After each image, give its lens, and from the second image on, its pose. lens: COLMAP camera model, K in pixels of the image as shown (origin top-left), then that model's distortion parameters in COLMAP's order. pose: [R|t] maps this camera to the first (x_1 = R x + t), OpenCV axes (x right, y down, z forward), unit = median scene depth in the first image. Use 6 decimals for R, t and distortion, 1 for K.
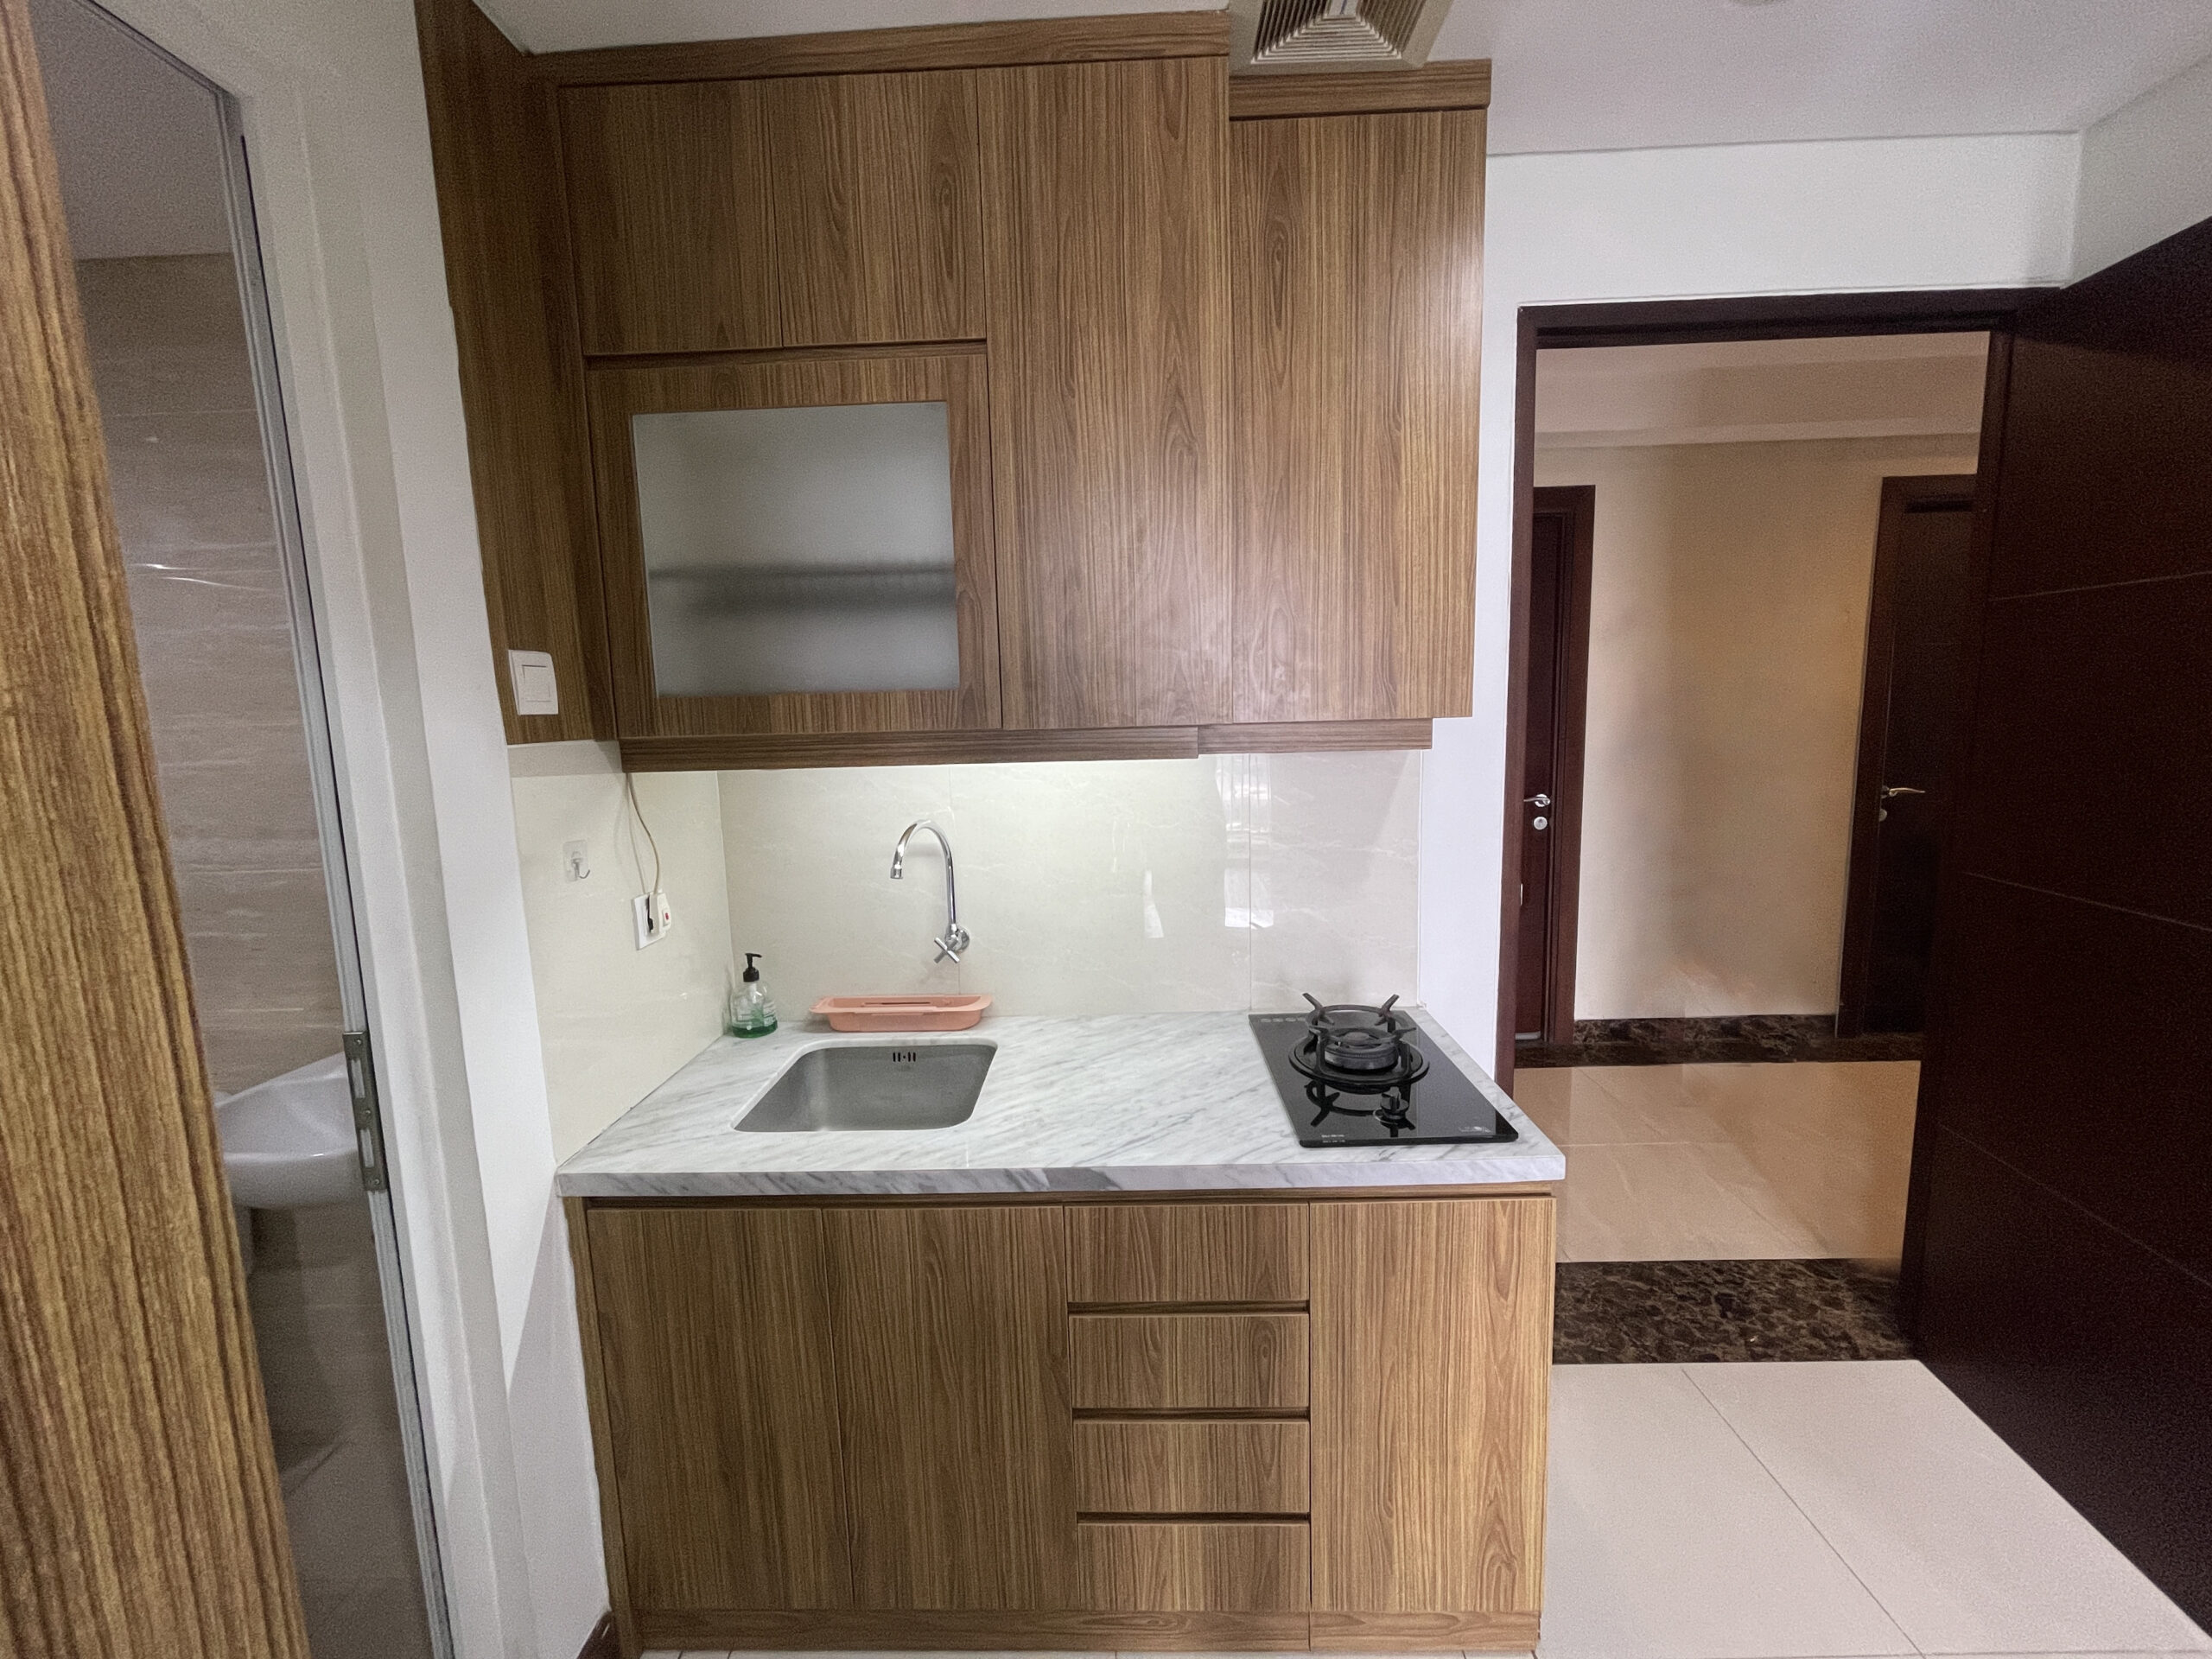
lens RADIAL K [[894.0, 0, 1106.1], [0, 894.0, 826.8], [0, 0, 1]] dist [-0.002861, -0.000289]
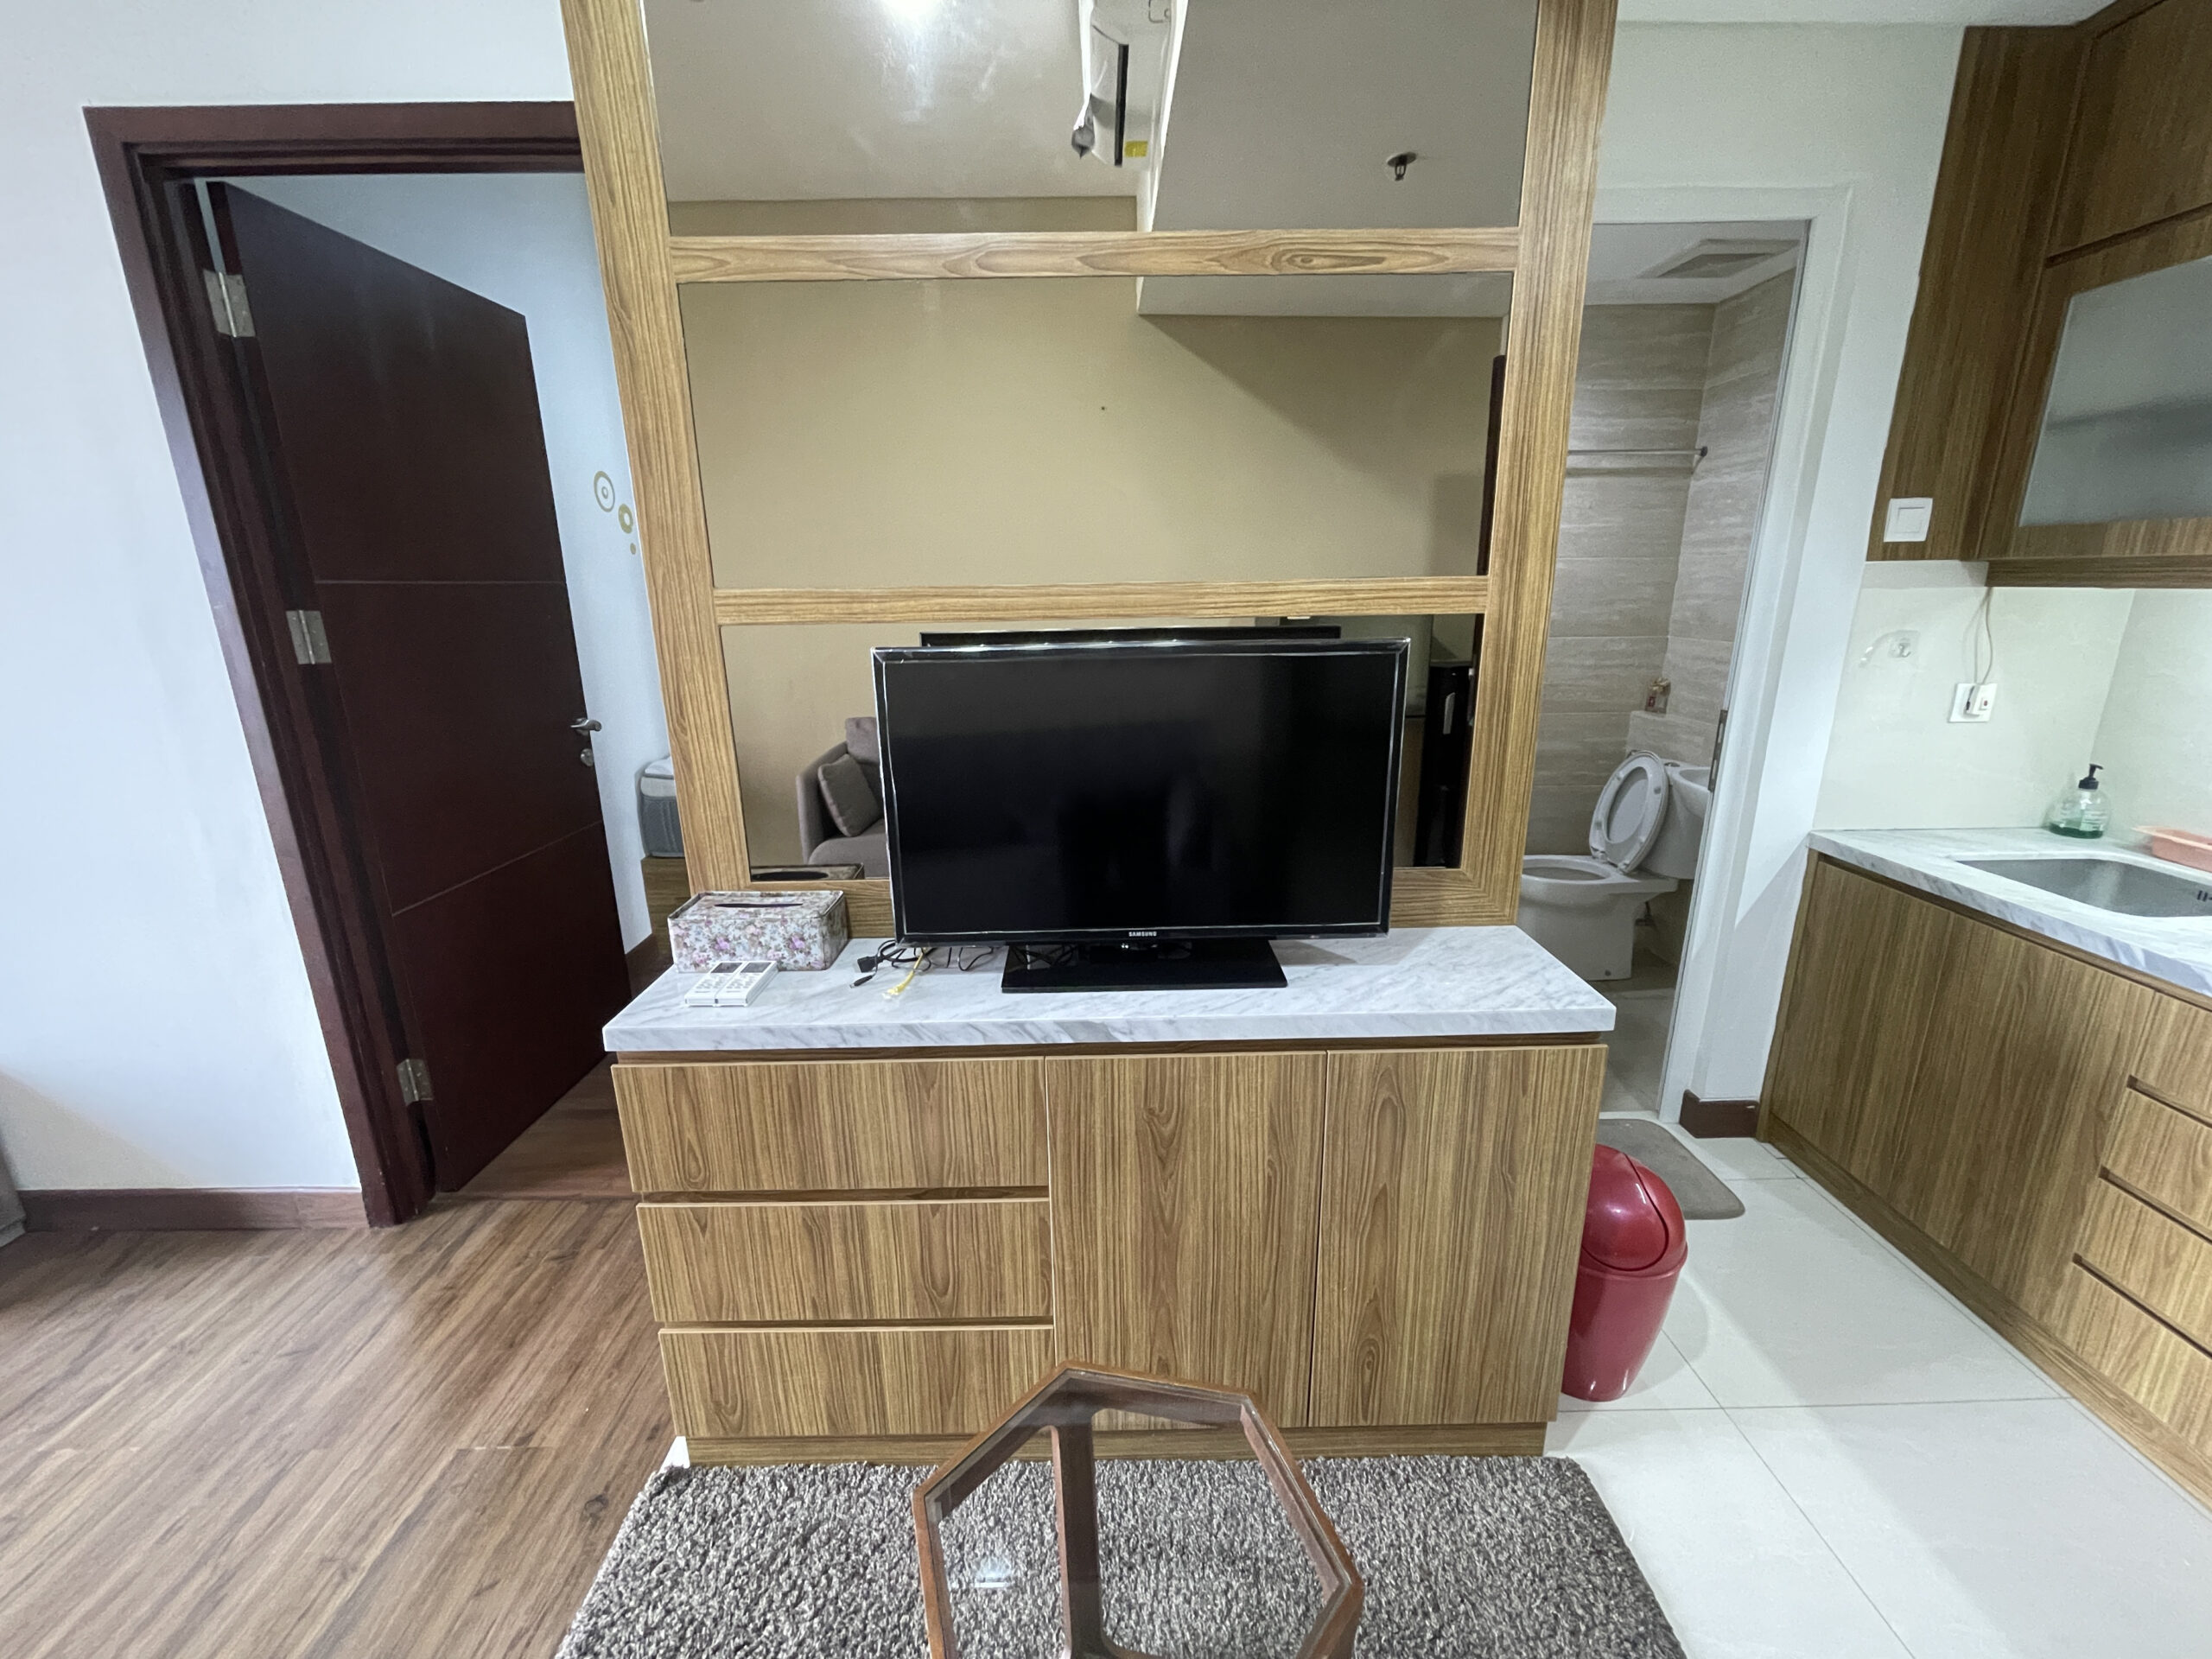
lens RADIAL K [[894.0, 0, 1105.8], [0, 894.0, 824.7], [0, 0, 1]] dist [-0.002861, -0.000289]
pose [[0.030160, 0.286952, -0.957470, 0.881351], [-0.117078, 0.952326, 0.281722, 0.063167], [0.992665, 0.103602, 0.062318, -0.378863]]
